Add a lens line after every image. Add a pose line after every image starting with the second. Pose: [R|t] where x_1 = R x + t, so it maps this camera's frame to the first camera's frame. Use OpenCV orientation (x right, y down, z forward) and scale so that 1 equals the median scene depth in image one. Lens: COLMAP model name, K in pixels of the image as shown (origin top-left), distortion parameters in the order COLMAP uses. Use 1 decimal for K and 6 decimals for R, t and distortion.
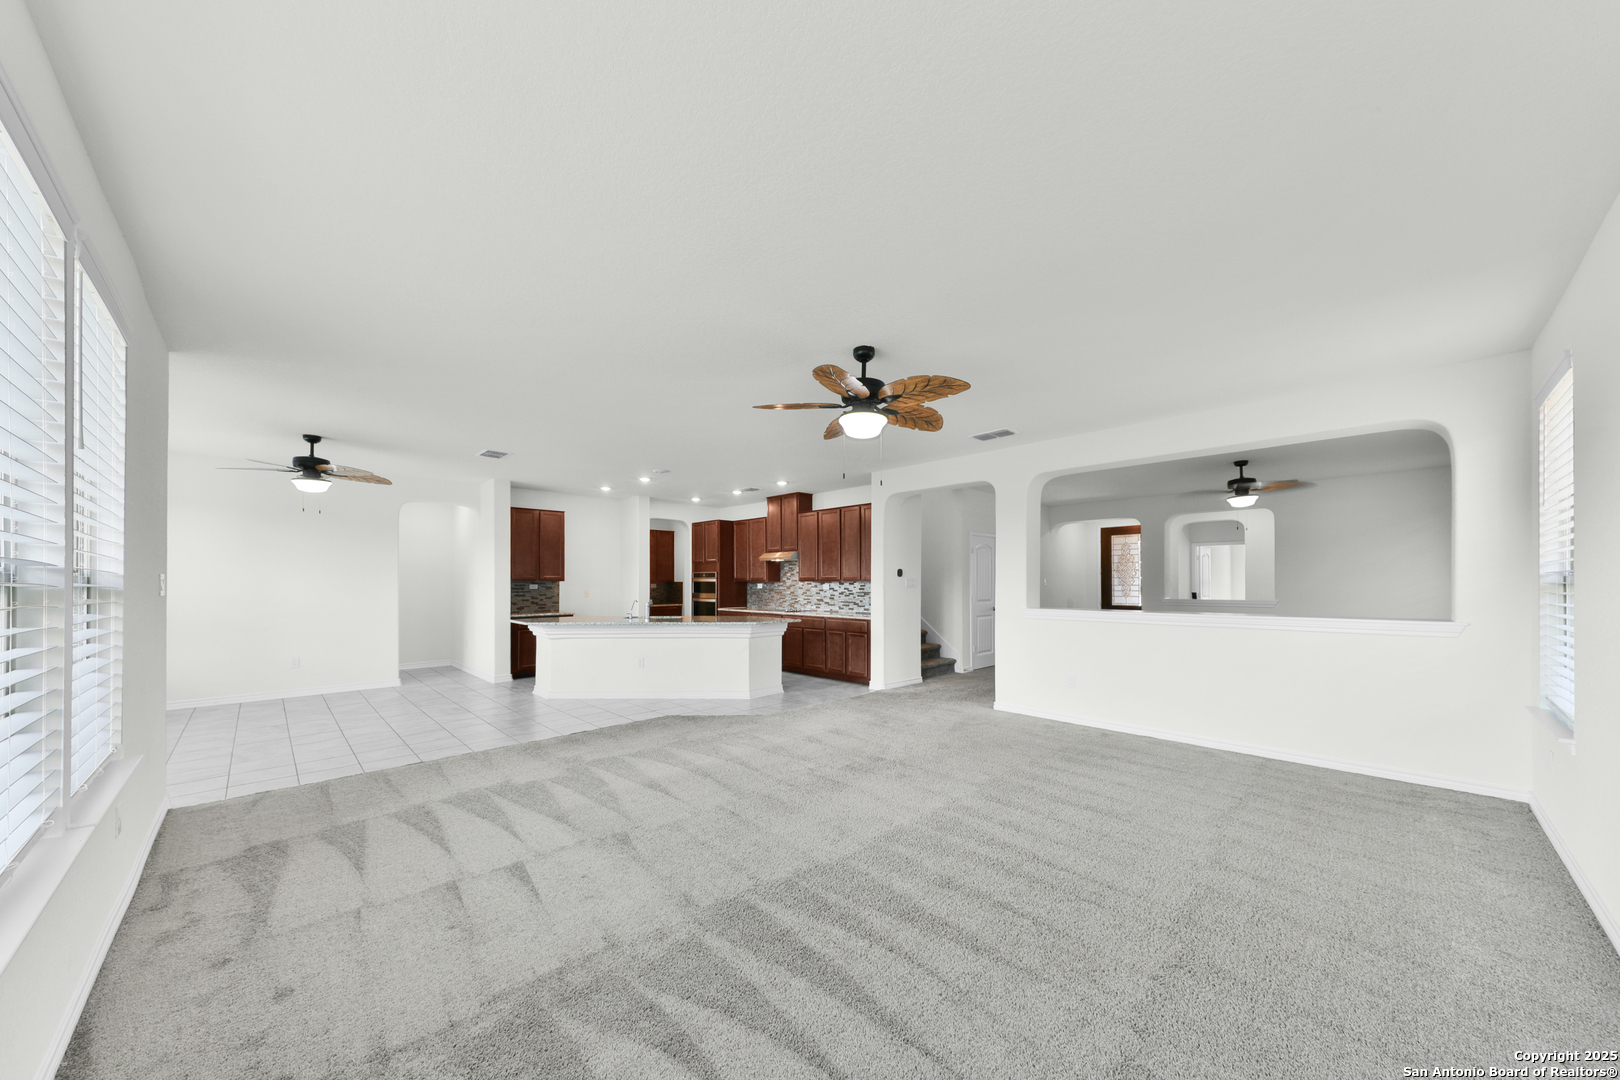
lens RADIAL K [[559.7, 0, 813.2], [0, 559.7, 581.8], [0, 0, 1]] dist [-0.000714, -0.000122]
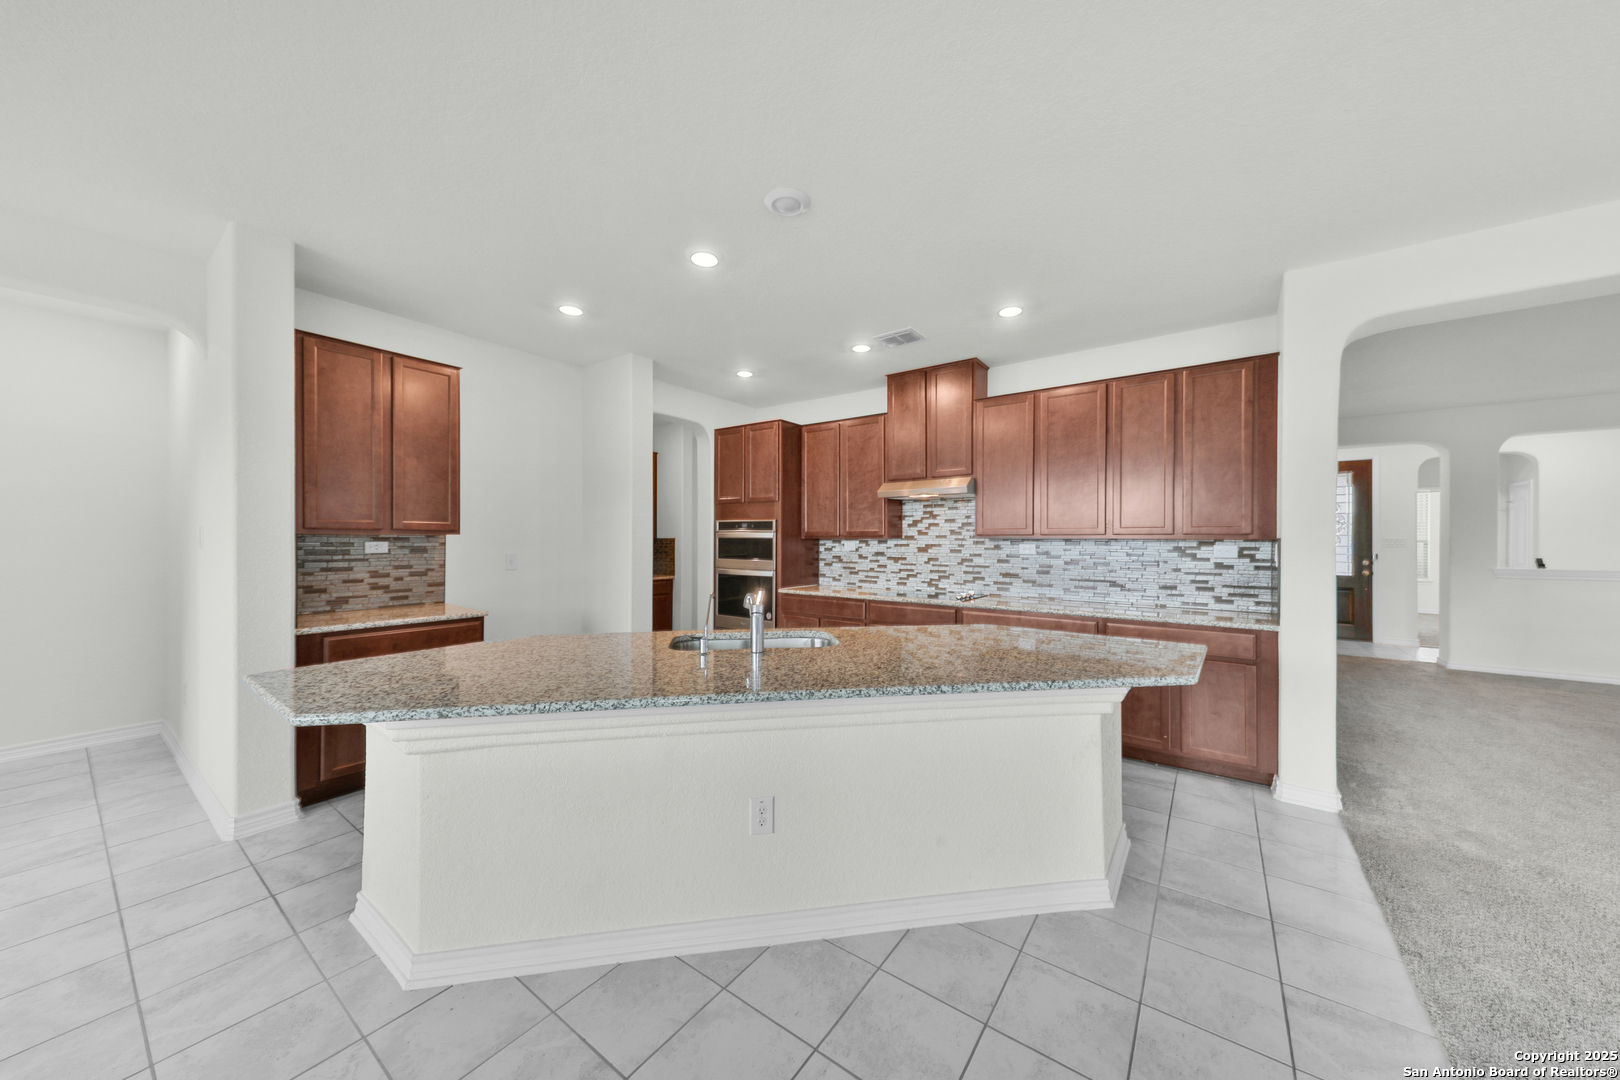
lens RADIAL K [[547.3, 0, 815.6], [0, 547.3, 542.3], [0, 0, 1]] dist [0.008959, -0.000096]
pose [[0.984297, 0.004159, 0.176472, -0.254833], [-0.005494, 0.999960, 0.007078, 0.000469], [-0.176435, -0.007937, 0.984280, 0.547836]]
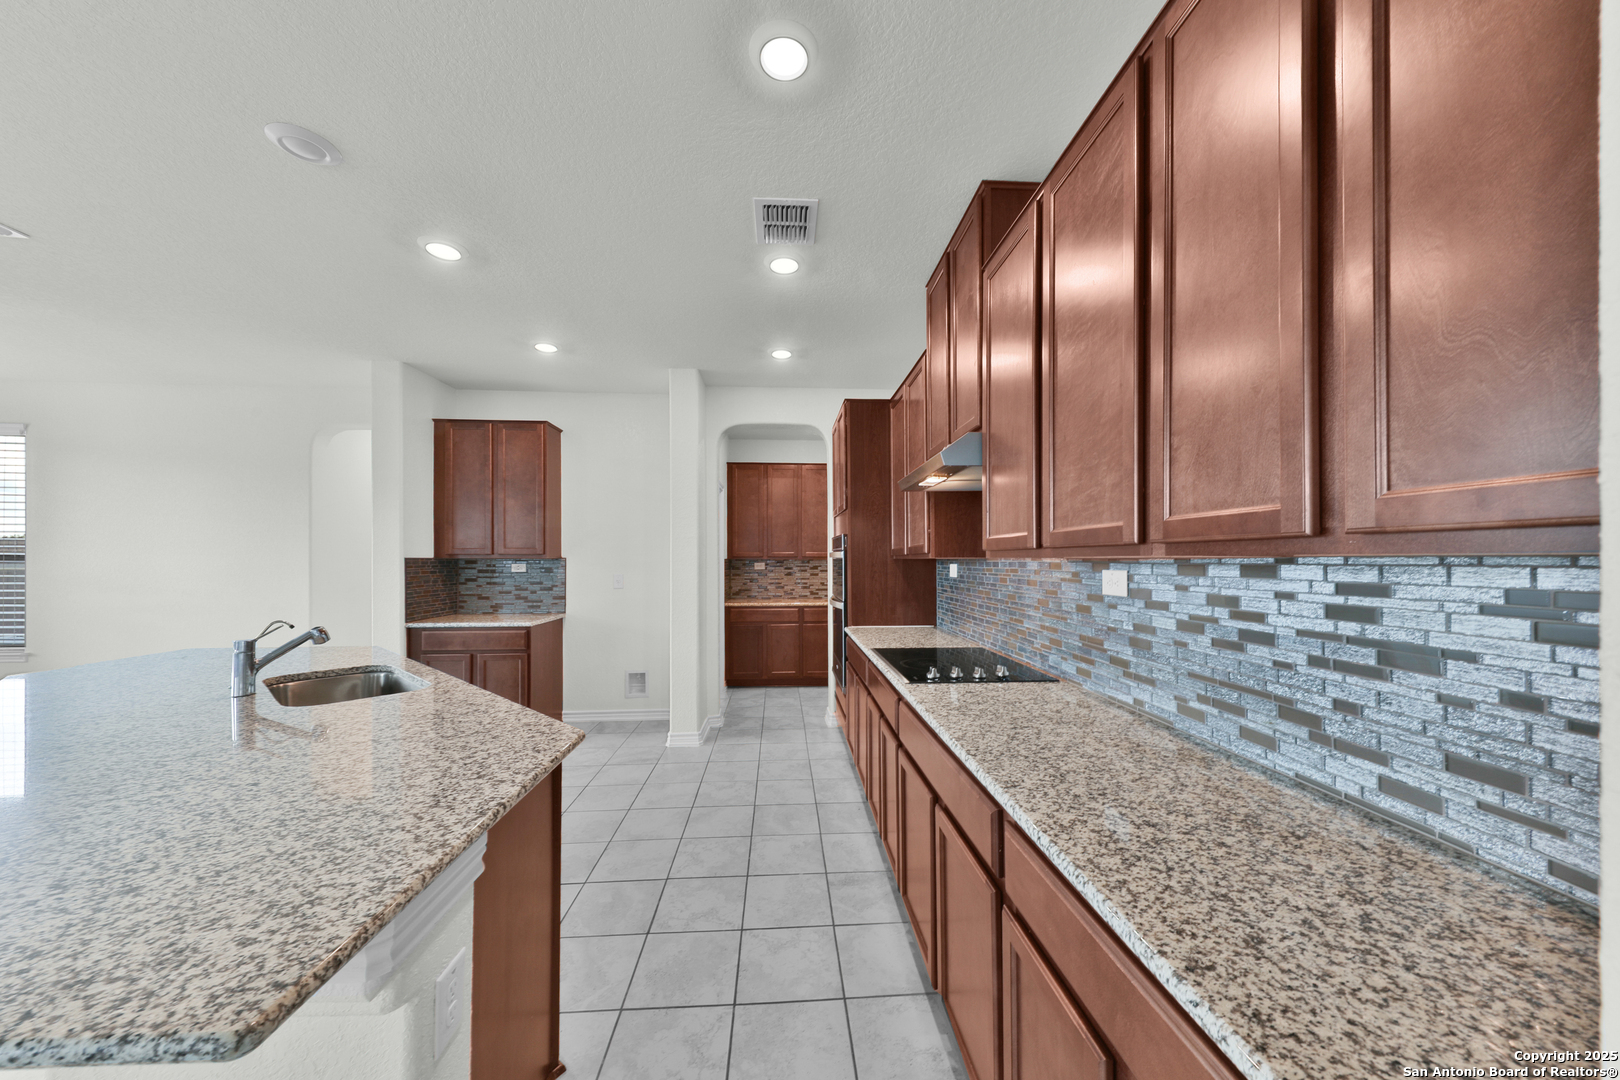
lens RADIAL K [[553.5, 0, 814.7], [0, 553.5, 556.5], [0, 0, 1]] dist [0.000162, -0.000054]
pose [[0.764174, -0.002860, -0.645004, 0.070355], [0.001759, 0.999996, -0.002349, -0.000369], [0.645008, 0.000661, 0.764176, 0.776895]]
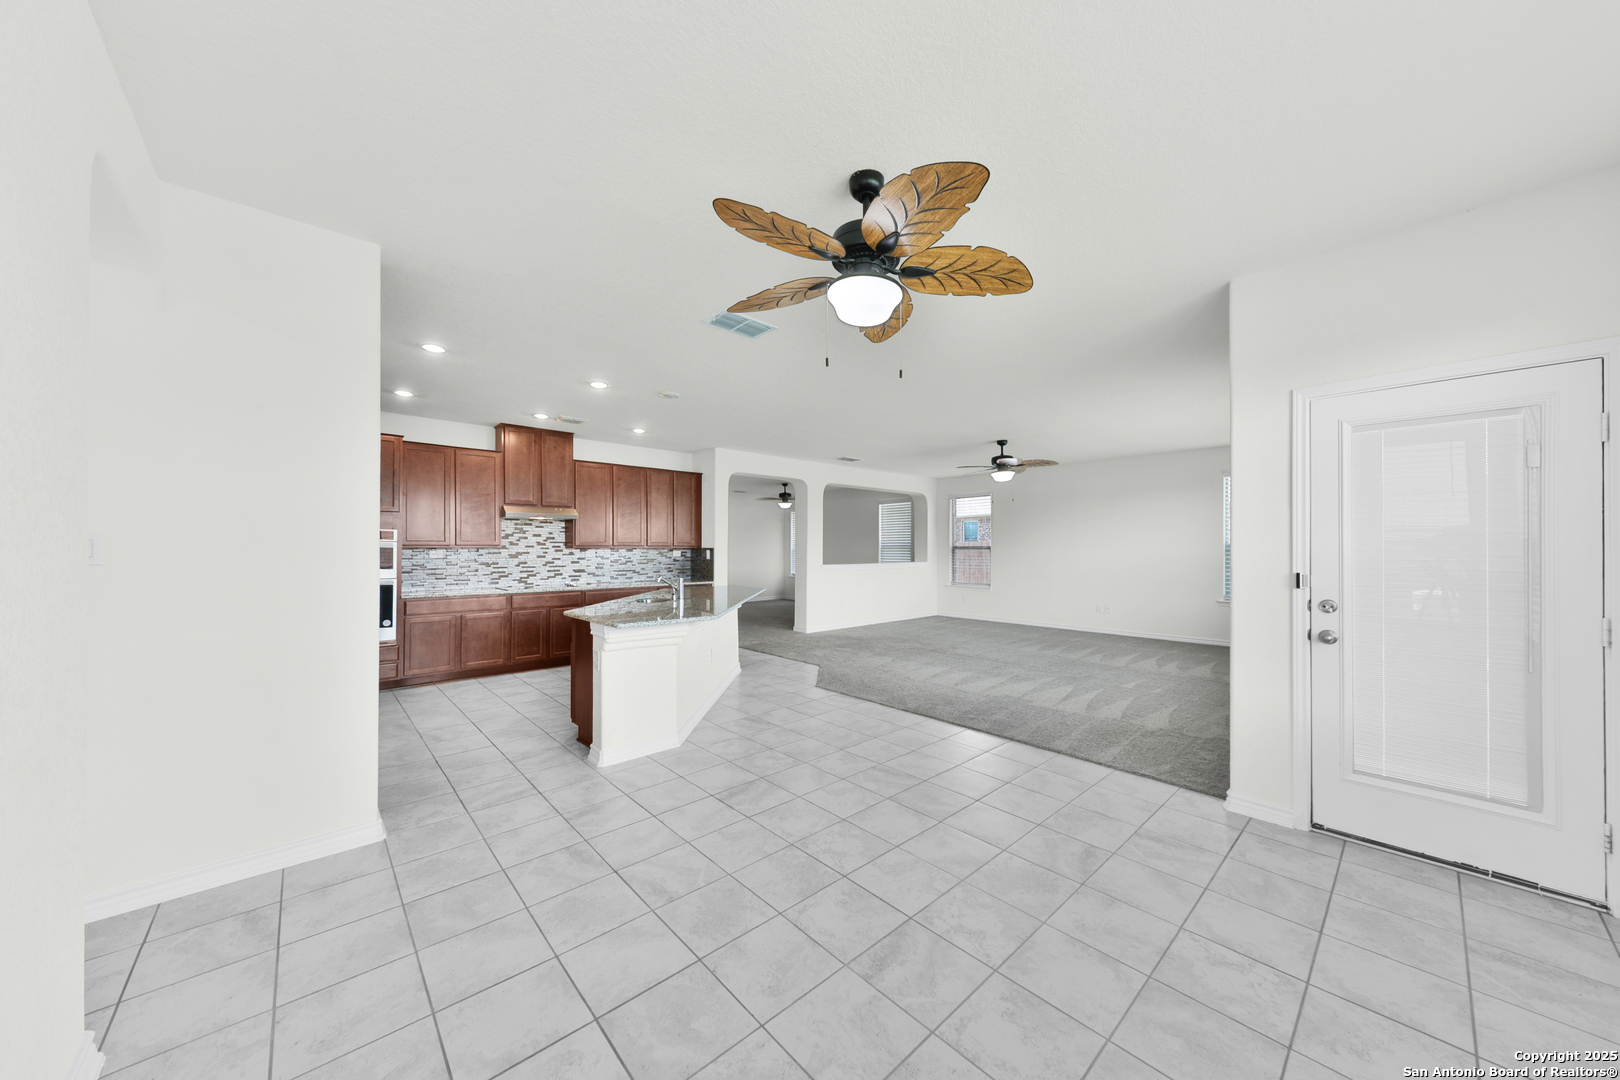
lens RADIAL K [[553.3, 0, 811.3], [0, 553.3, 545.6], [0, 0, 1]] dist [0.010866, -0.000025]
pose [[0.038713, 0.008056, 0.999218, -0.799223], [-0.001480, 0.999967, -0.008005, 0.002292], [-0.999249, -0.001169, 0.038724, 0.639875]]
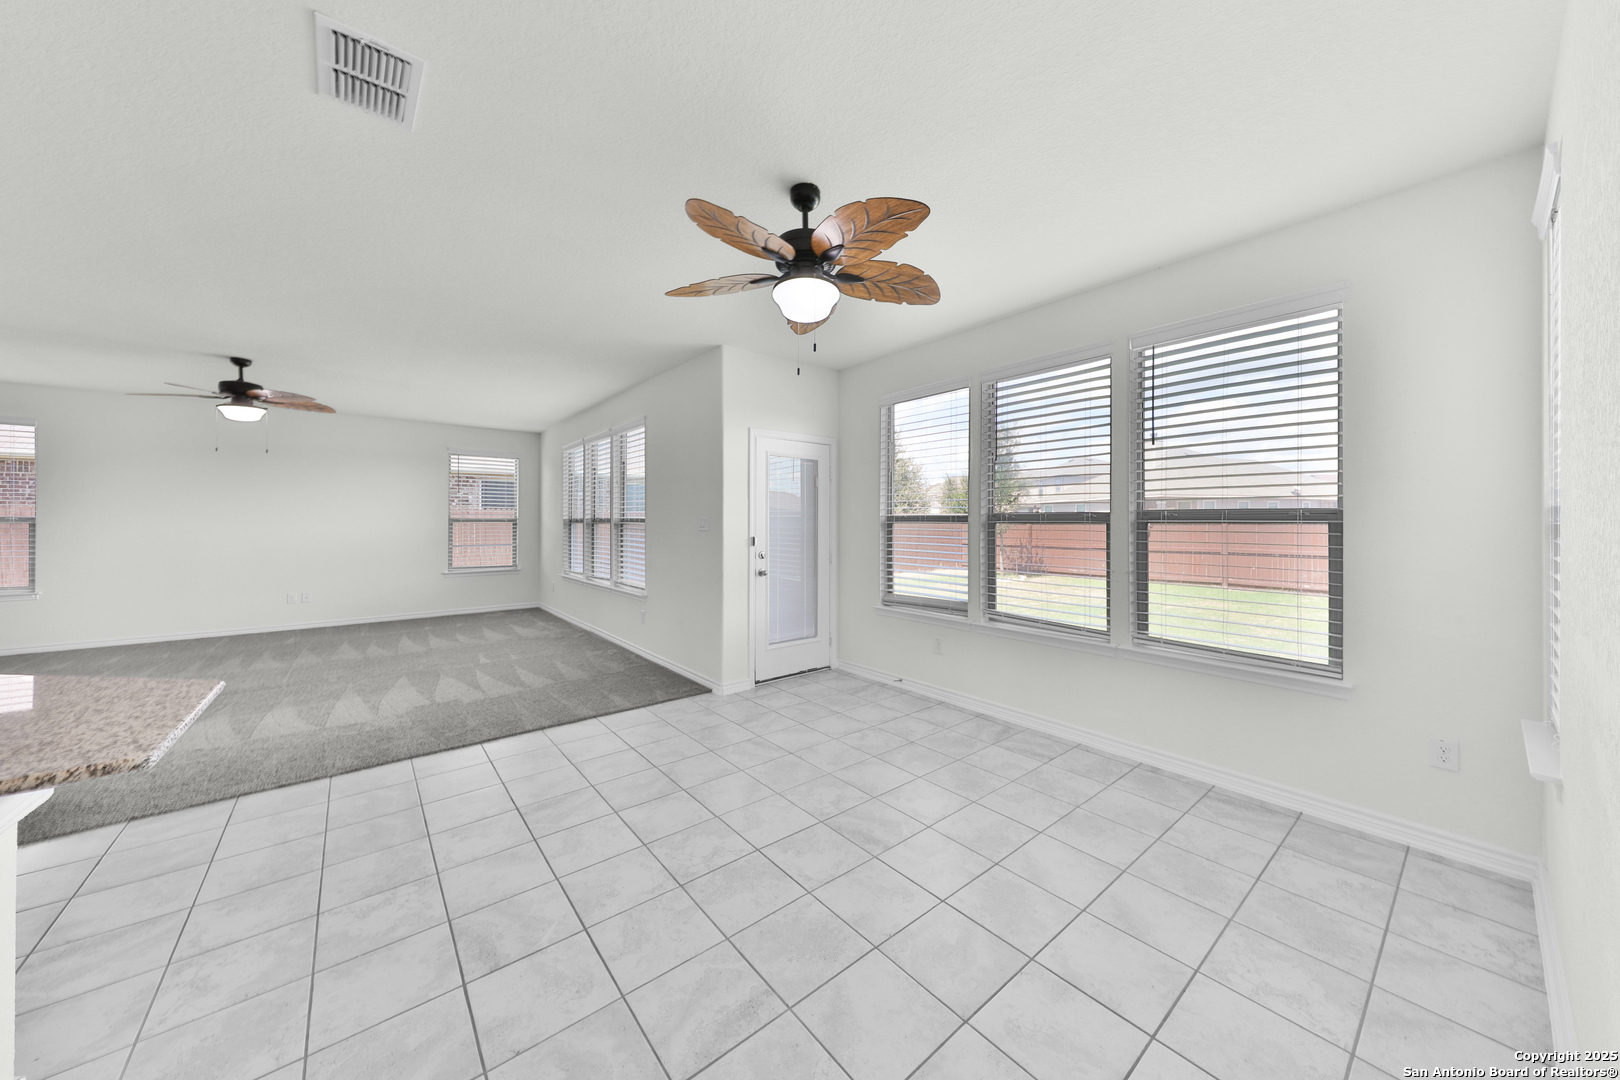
lens RADIAL K [[557.4, 0, 823.6], [0, 557.4, 521.7], [0, 0, 1]] dist [0.009548, -0.000091]
pose [[-0.997454, 0.001774, 0.071285, -0.578298], [0.001476, 0.999990, -0.004224, 0.002676], [-0.071292, -0.004108, -0.997447, 0.904159]]
